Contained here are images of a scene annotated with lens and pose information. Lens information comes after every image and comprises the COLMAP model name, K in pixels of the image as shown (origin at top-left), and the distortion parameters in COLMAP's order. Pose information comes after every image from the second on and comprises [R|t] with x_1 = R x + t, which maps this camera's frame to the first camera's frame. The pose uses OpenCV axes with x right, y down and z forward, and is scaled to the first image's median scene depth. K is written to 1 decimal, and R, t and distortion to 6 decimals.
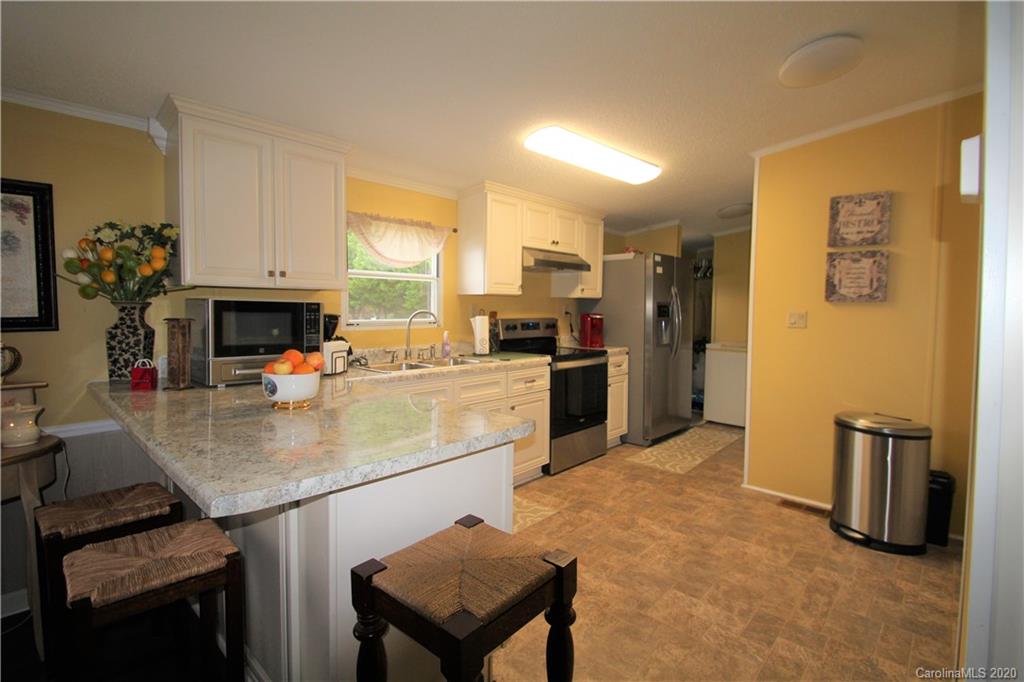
lens RADIAL K [[476.7, 0, 530.0], [0, 476.7, 329.0], [0, 0, 1]] dist [0.021862, -0.022441]
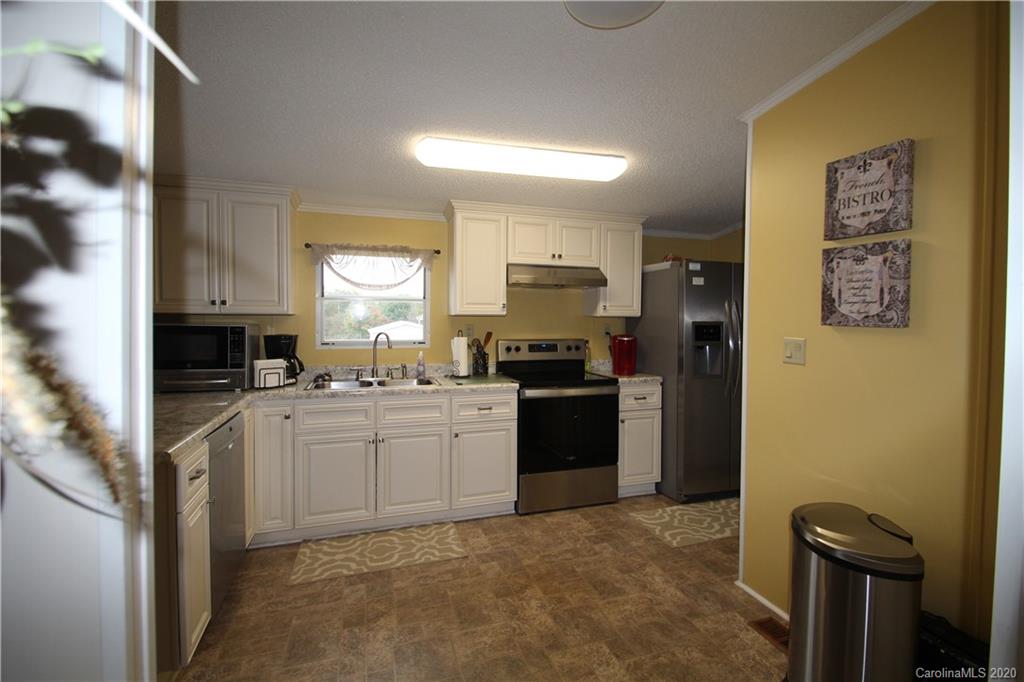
lens RADIAL K [[476.7, 0, 530.0], [0, 476.7, 329.0], [0, 0, 1]] dist [0.021862, -0.022441]
pose [[0.875104, 0.008548, -0.483860, 0.537180], [-0.021545, 0.999541, -0.021308, -0.027722], [0.483455, 0.029072, 0.874886, 0.227581]]
